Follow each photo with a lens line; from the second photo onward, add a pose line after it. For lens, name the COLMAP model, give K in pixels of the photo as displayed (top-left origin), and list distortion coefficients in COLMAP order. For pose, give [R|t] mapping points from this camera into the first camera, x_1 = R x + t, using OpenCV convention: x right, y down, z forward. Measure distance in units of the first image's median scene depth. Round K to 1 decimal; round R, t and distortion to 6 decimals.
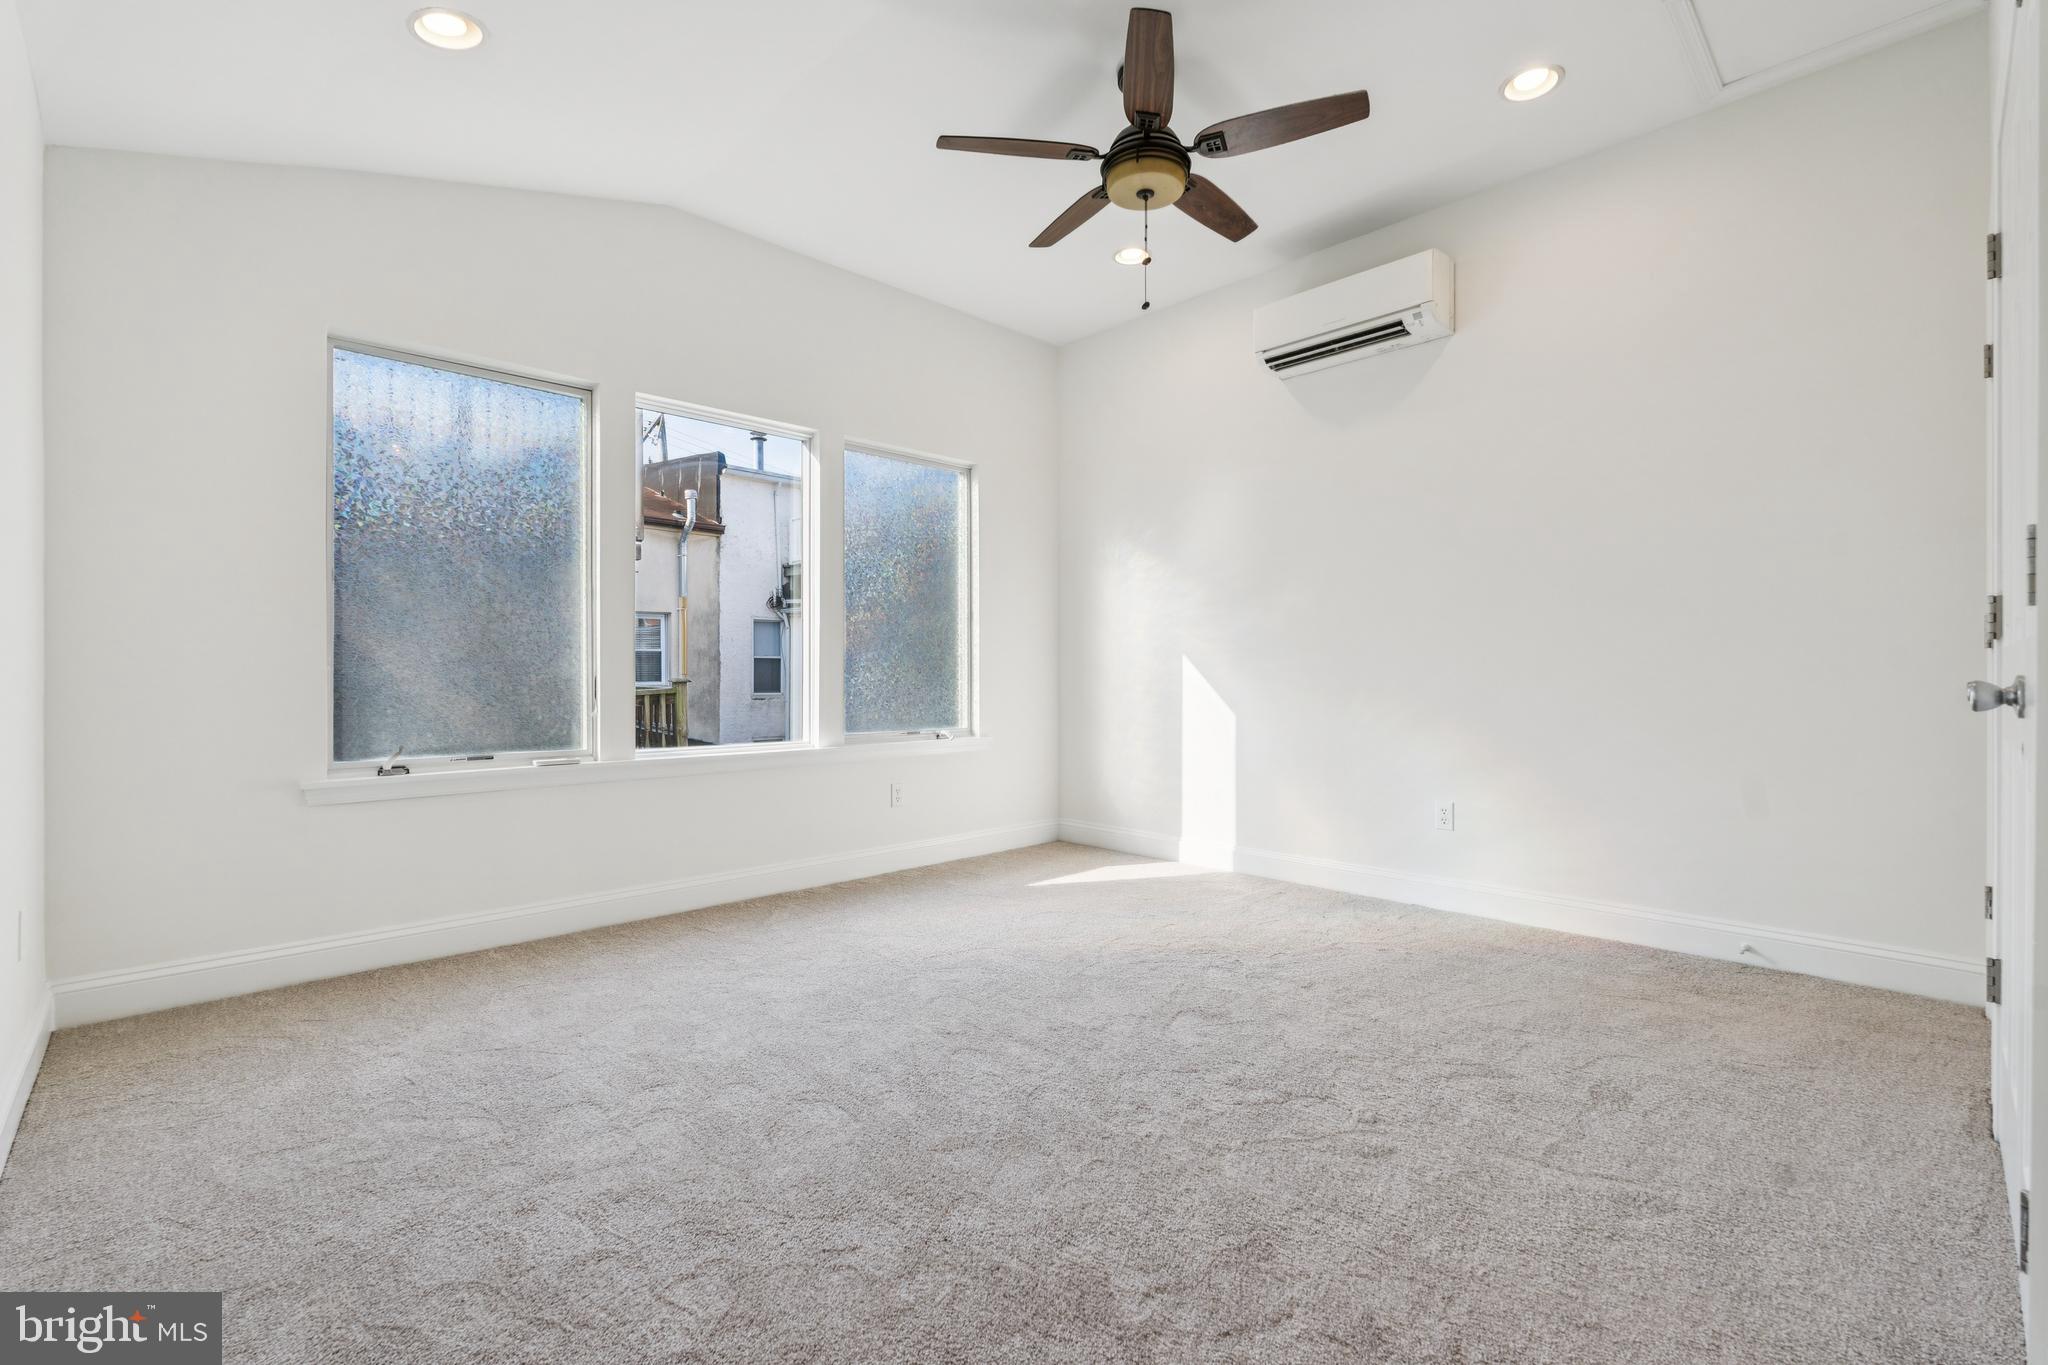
lens RADIAL K [[916.0, 0, 1024.0], [0, 916.0, 682.5], [0, 0, 1]] dist [0.000126, 0.000084]
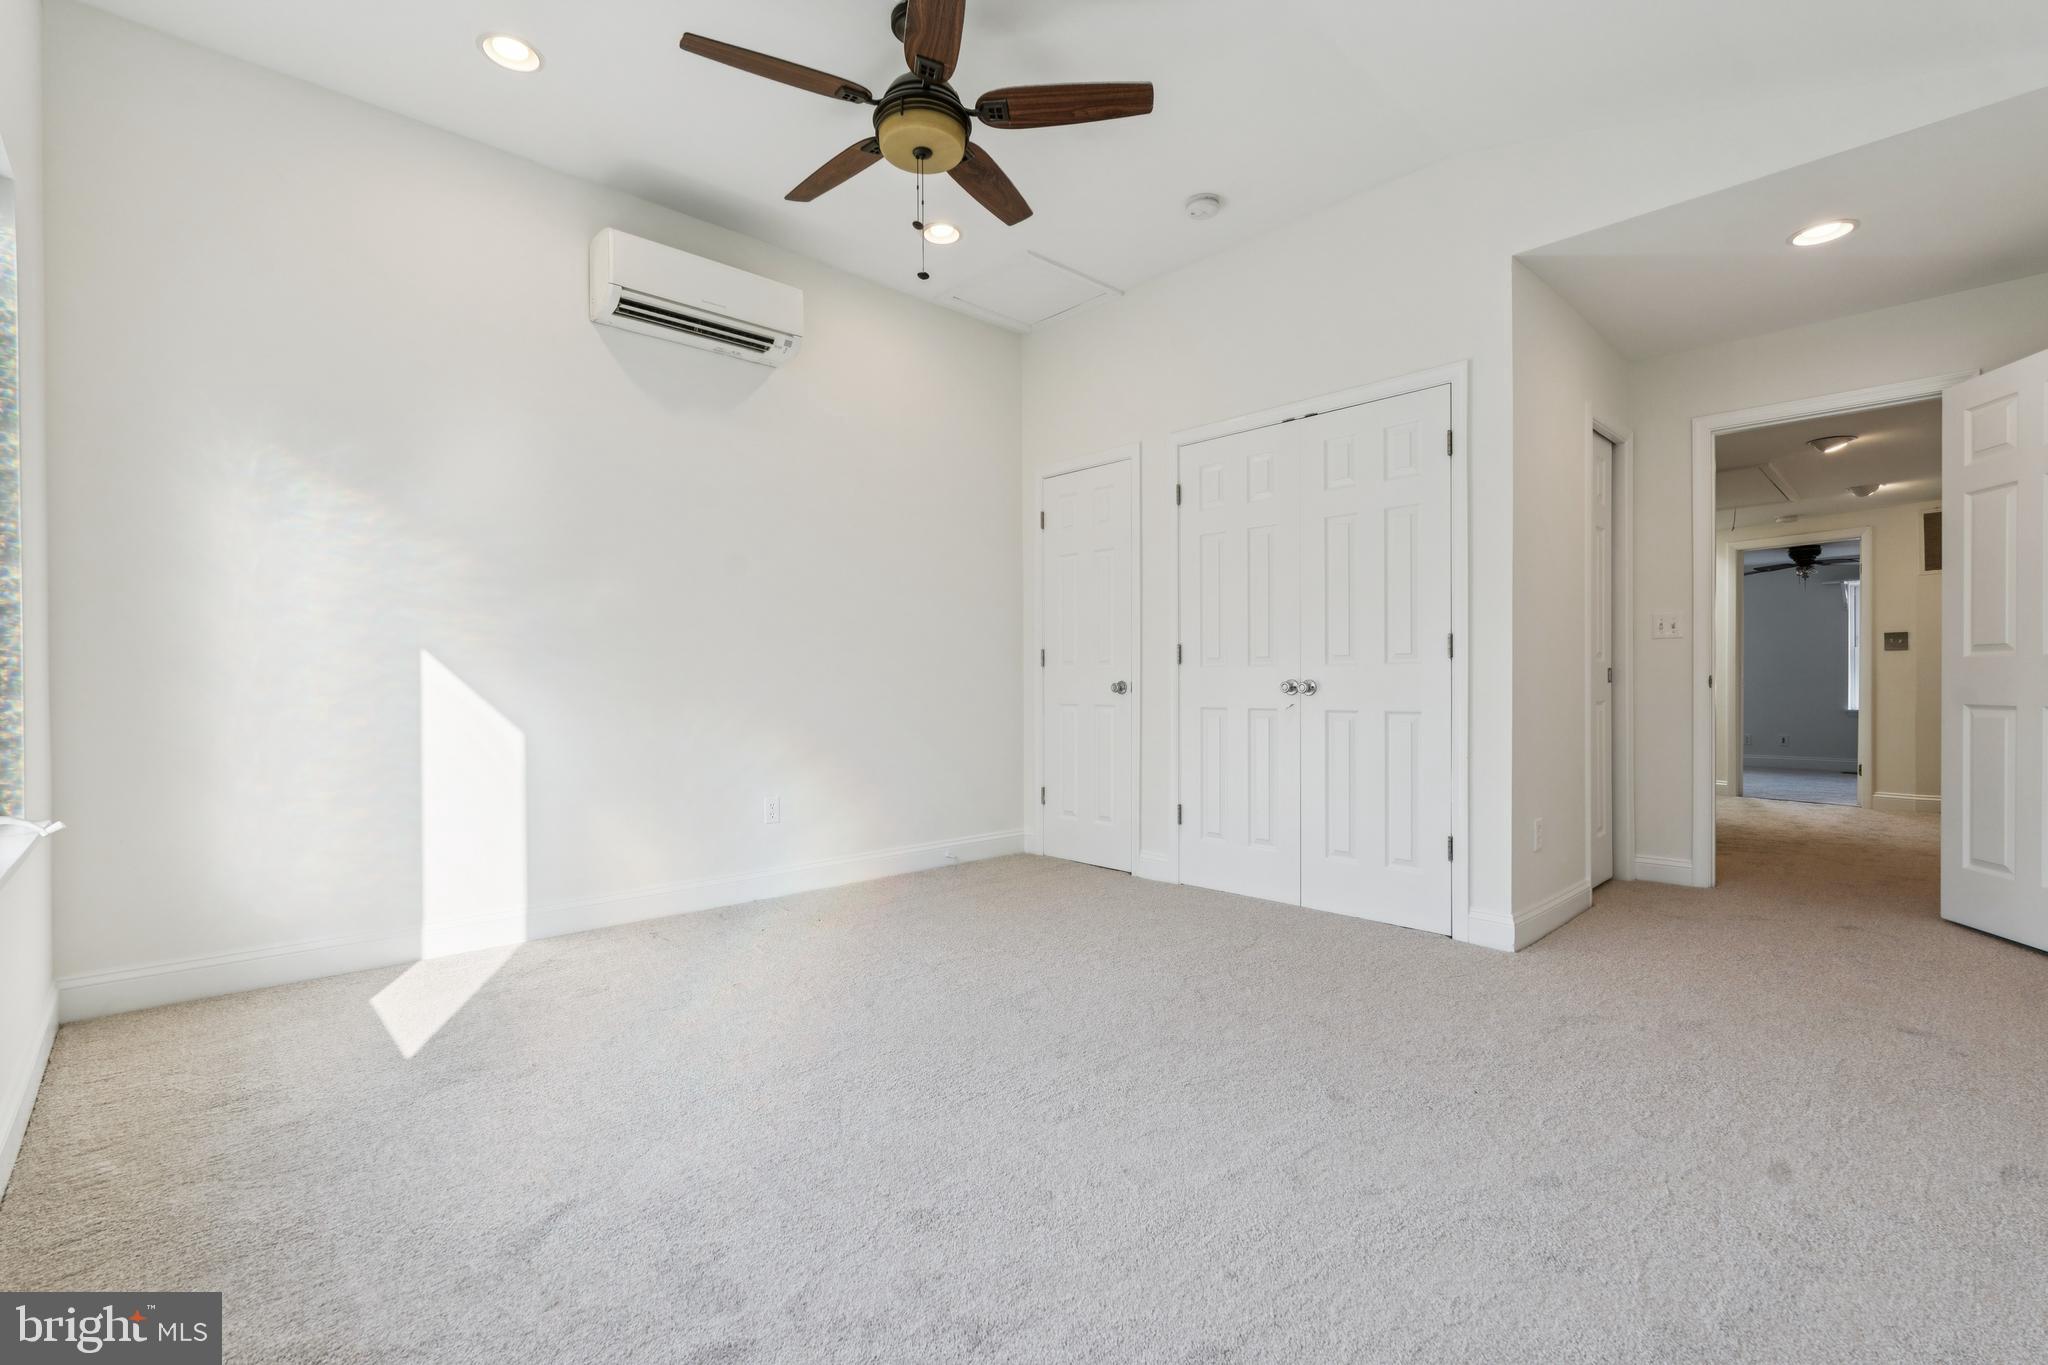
lens RADIAL K [[890.8, 0, 1024.0], [0, 890.8, 682.5], [0, 0, 1]] dist [0.000477, 0.000036]
pose [[0.017249, -0.004443, 0.999841, -0.562113], [0.007776, 0.999960, 0.004309, -0.007001], [-0.999821, 0.007700, 0.017283, 0.658683]]
